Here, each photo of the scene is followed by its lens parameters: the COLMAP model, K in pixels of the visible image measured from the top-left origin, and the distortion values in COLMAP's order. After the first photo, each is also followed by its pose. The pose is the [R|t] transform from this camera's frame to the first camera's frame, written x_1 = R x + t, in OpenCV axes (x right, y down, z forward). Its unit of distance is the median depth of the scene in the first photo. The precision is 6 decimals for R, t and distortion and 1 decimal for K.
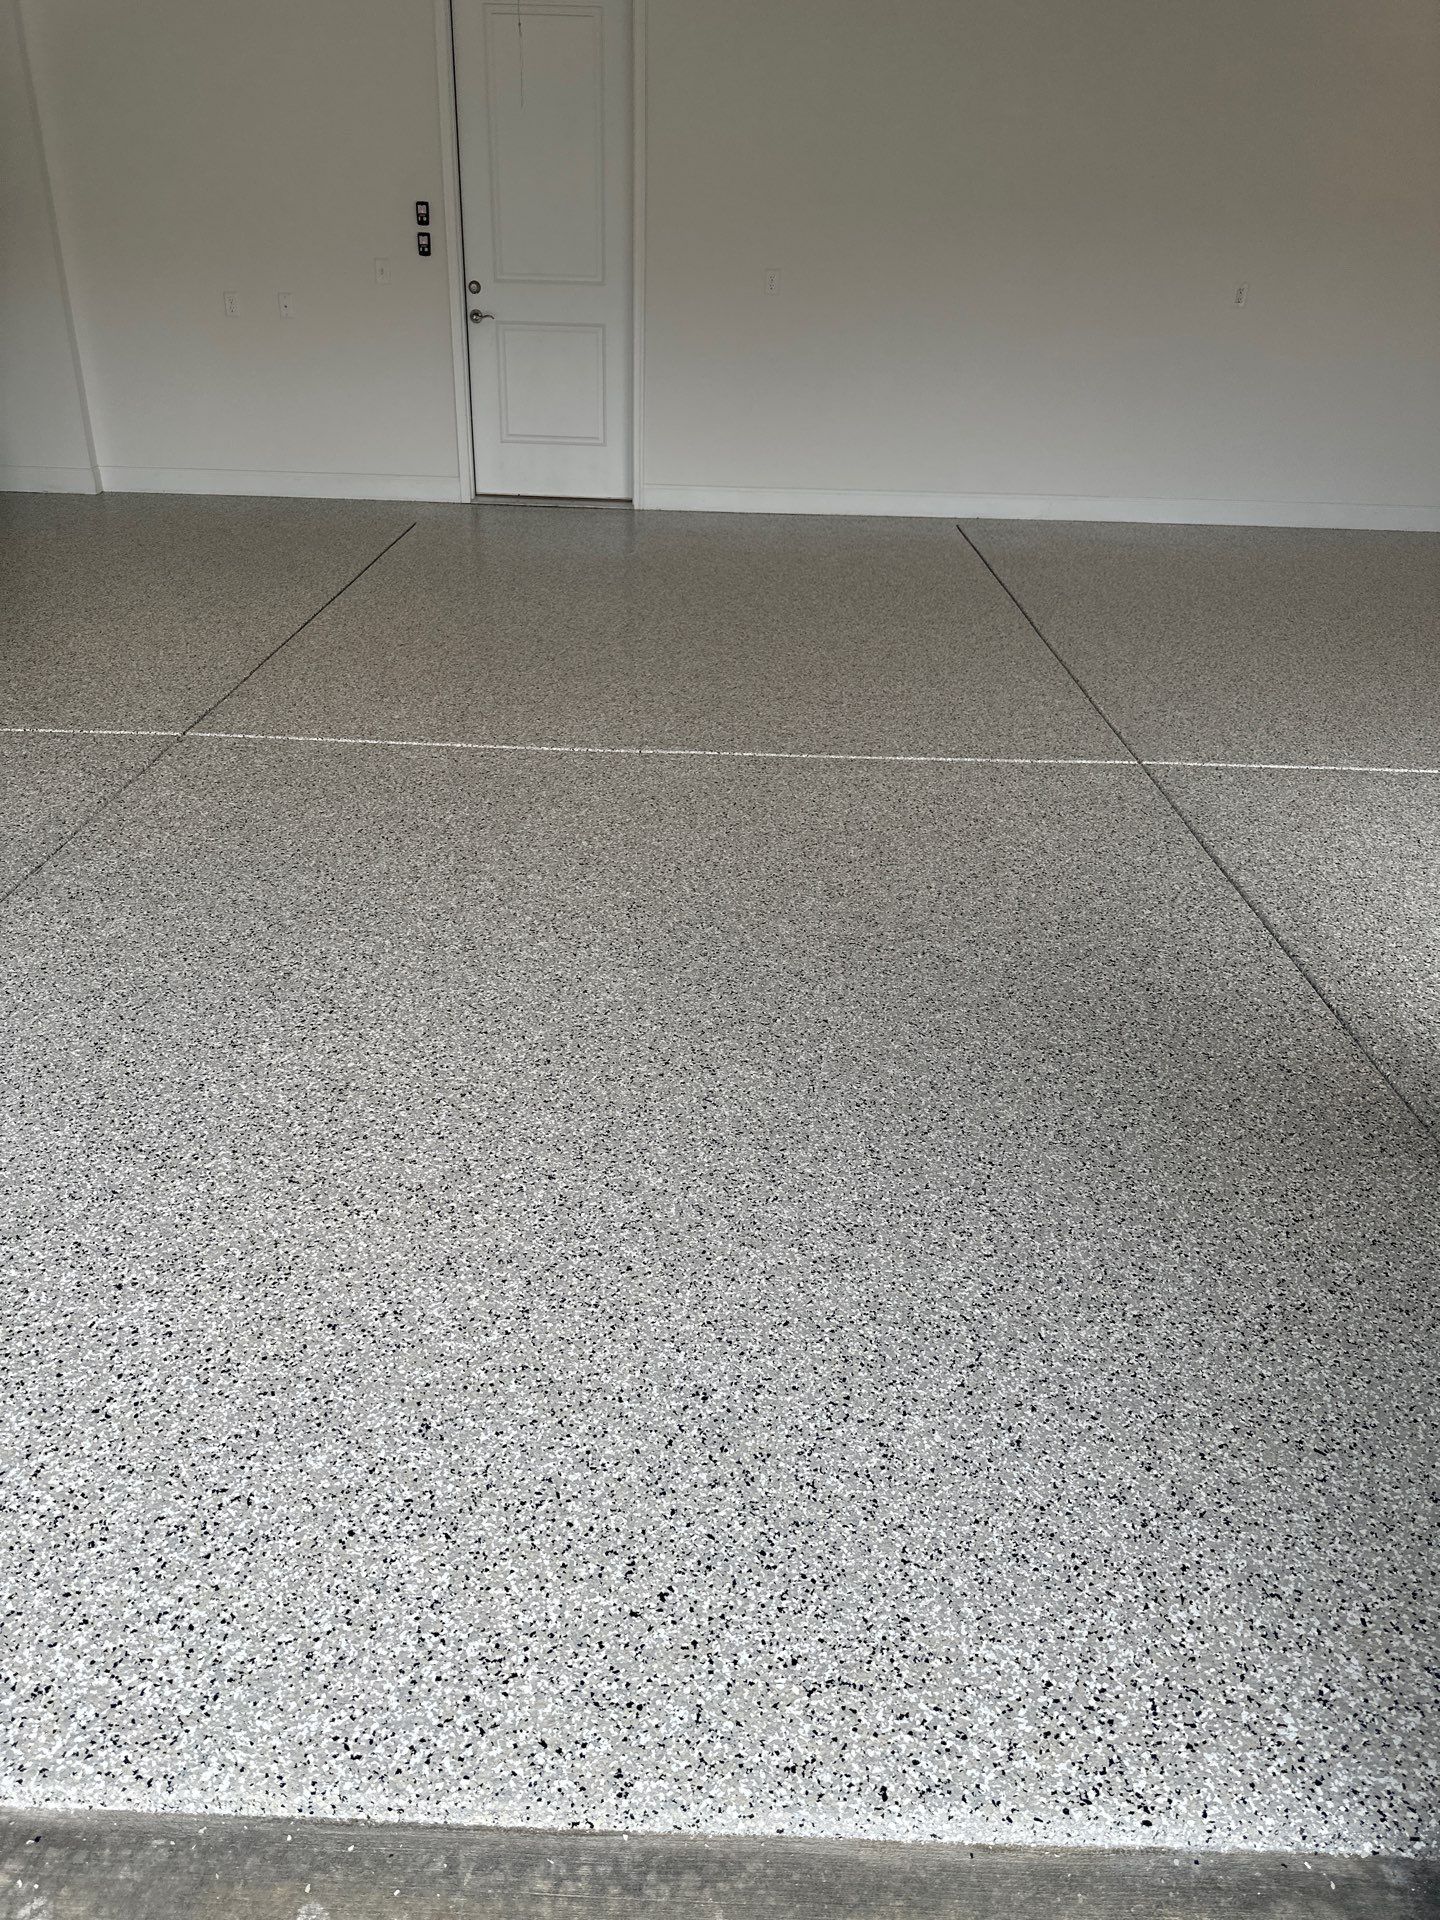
lens RADIAL K [[1362.5, 0, 726.7], [0, 1362.5, 933.8], [0, 0, 1]] dist [0.041714, -0.046673]
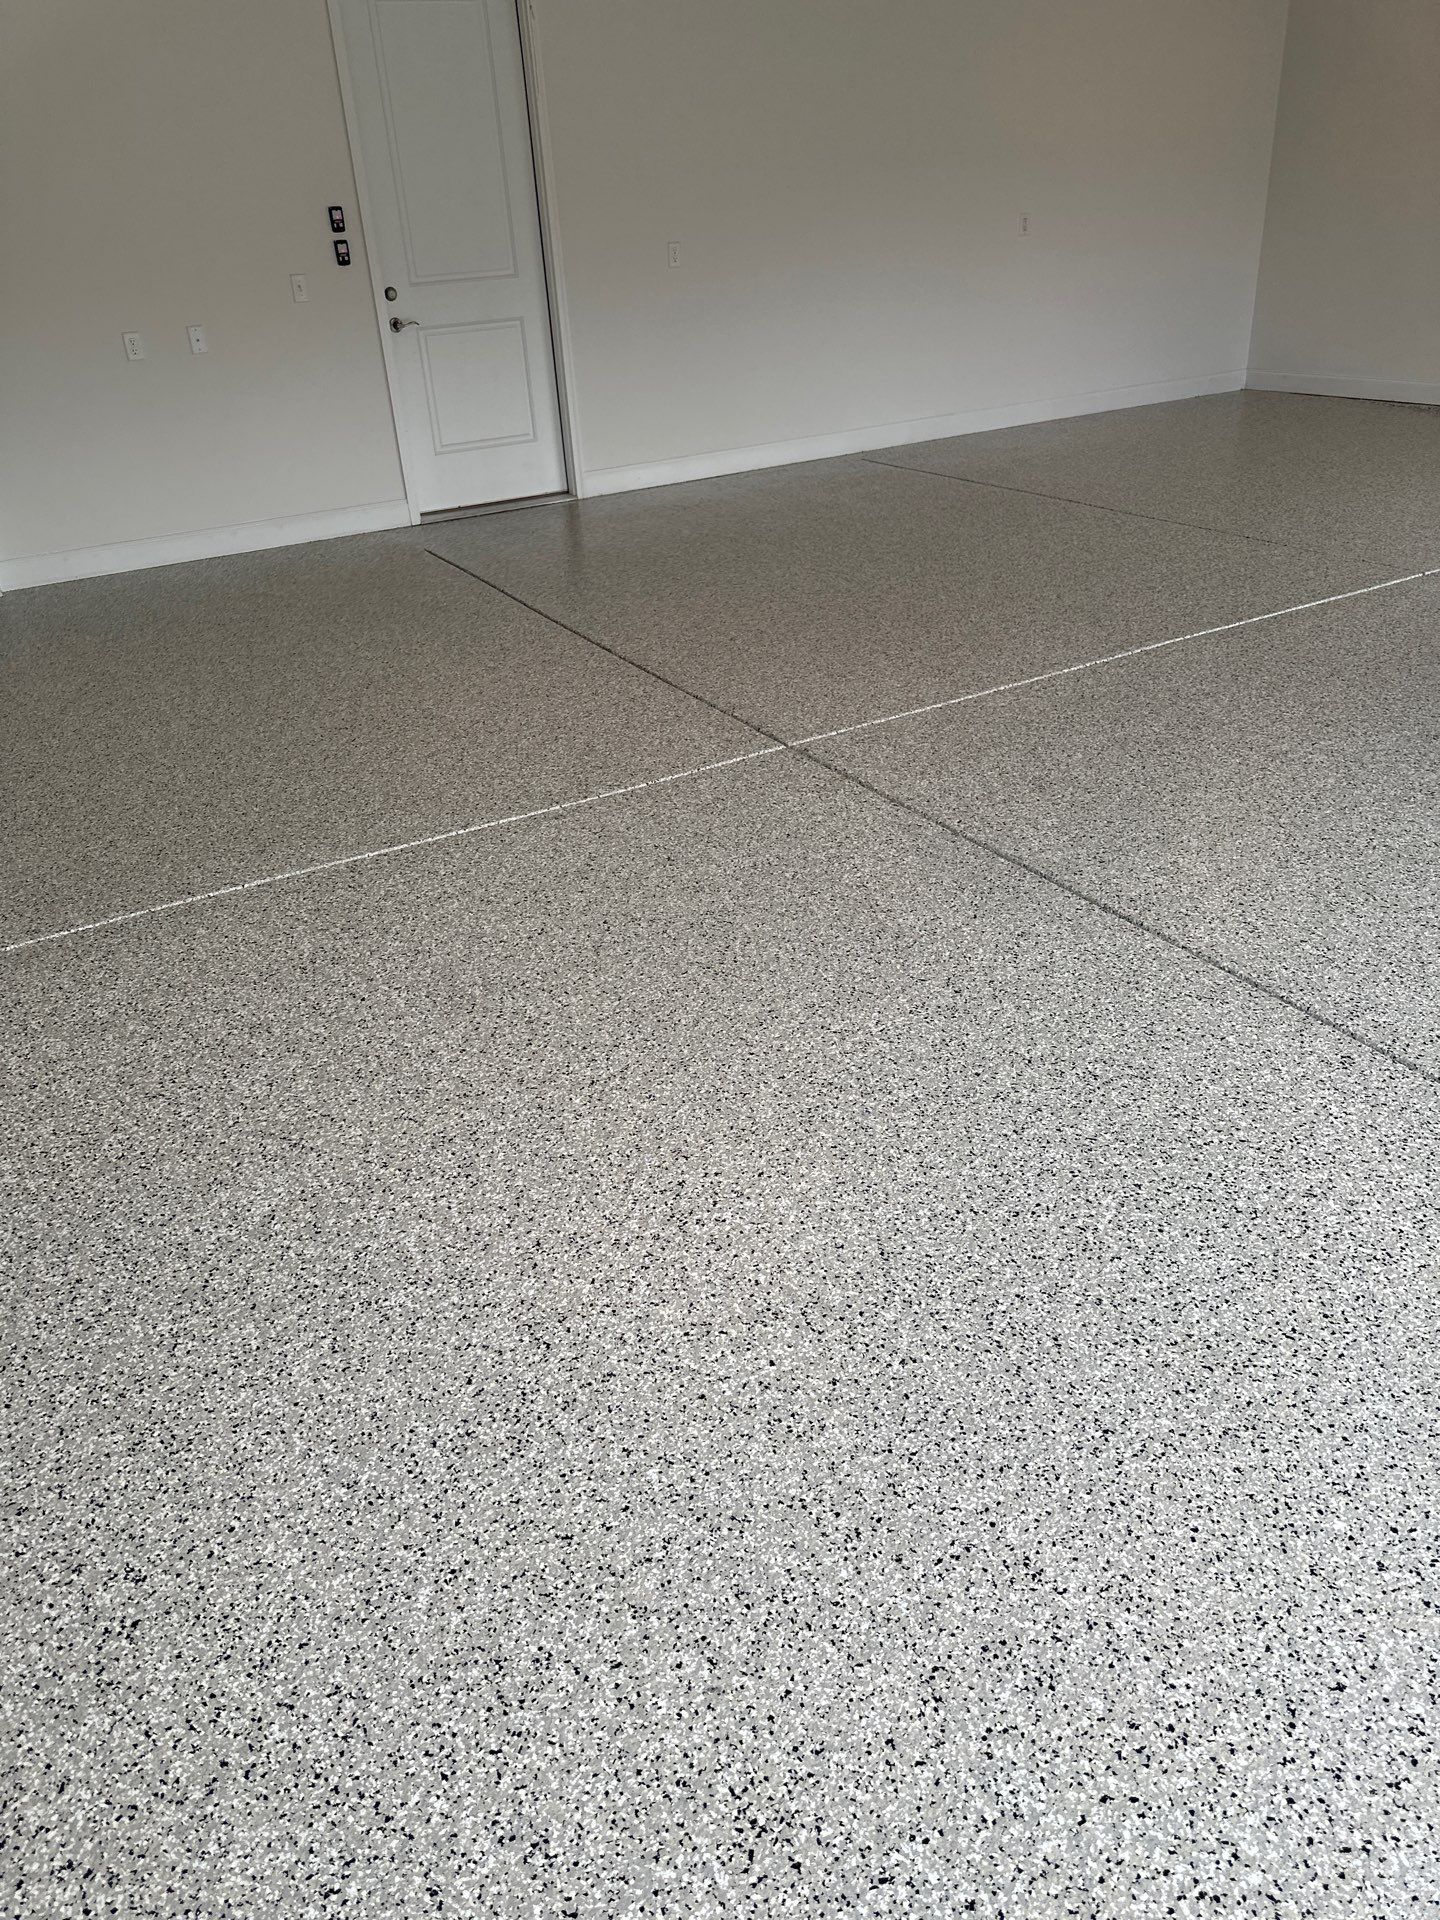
lens RADIAL K [[1362.5, 0, 740.8], [0, 1362.5, 923.9], [0, 0, 1]] dist [0.041714, -0.046673]
pose [[0.858750, -0.308990, 0.408746, -0.493928], [0.306142, 0.949084, 0.074271, -0.061251], [-0.410884, 0.061355, 0.909621, 0.079949]]
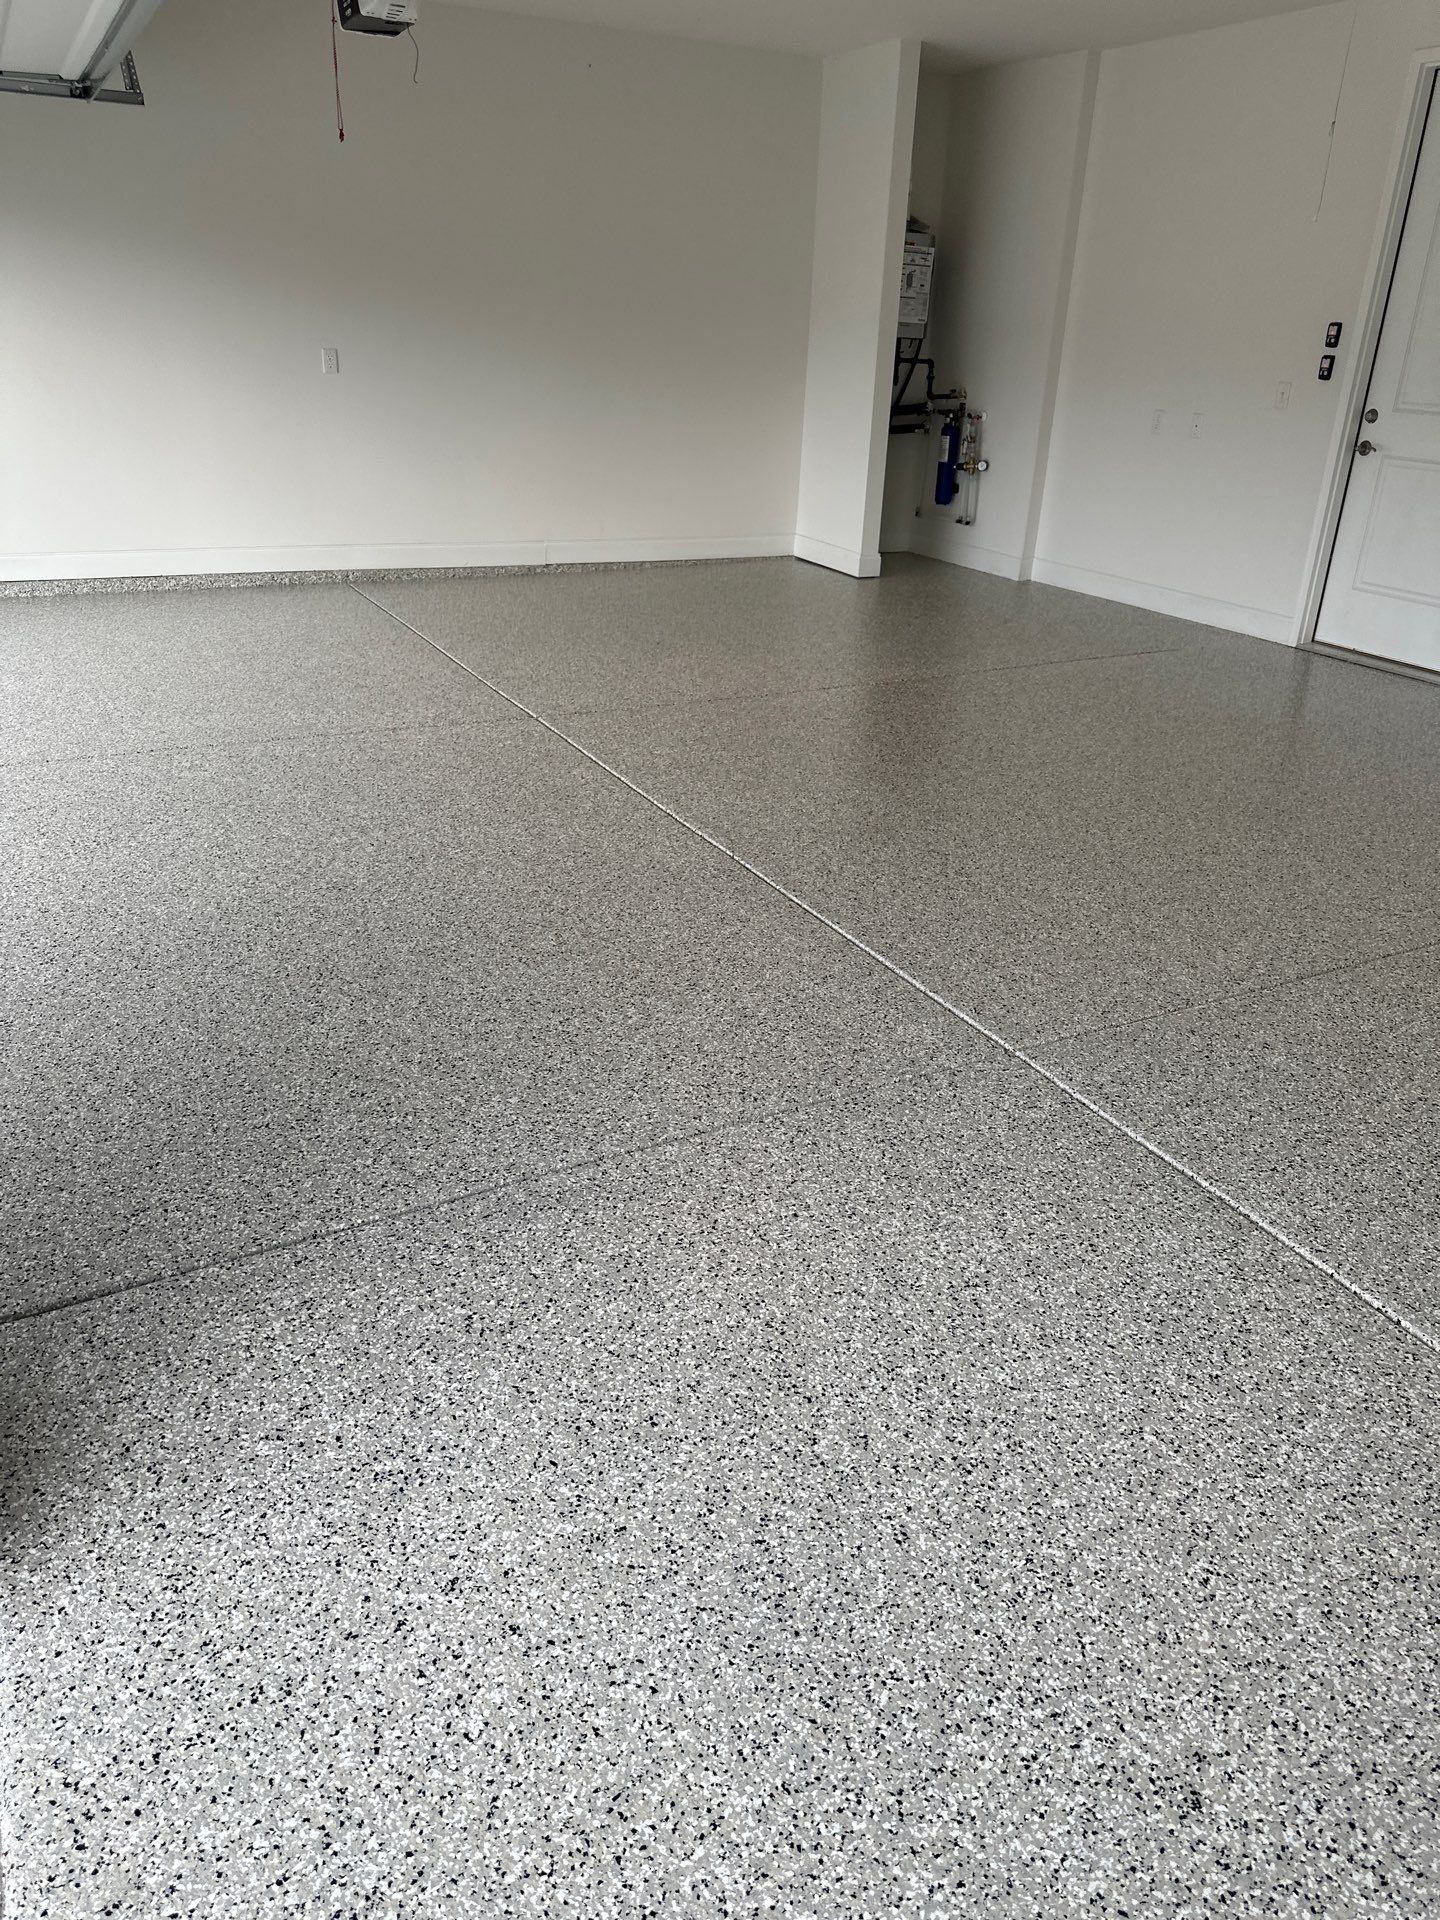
lens RADIAL K [[1362.5, 0, 729.2], [0, 1362.5, 935.3], [0, 0, 1]] dist [0.041714, -0.046673]
pose [[0.470957, 0.348000, -0.810614, 0.451009], [-0.419486, 0.896706, 0.141243, -0.125037], [0.776035, 0.273522, 0.568292, 0.272587]]
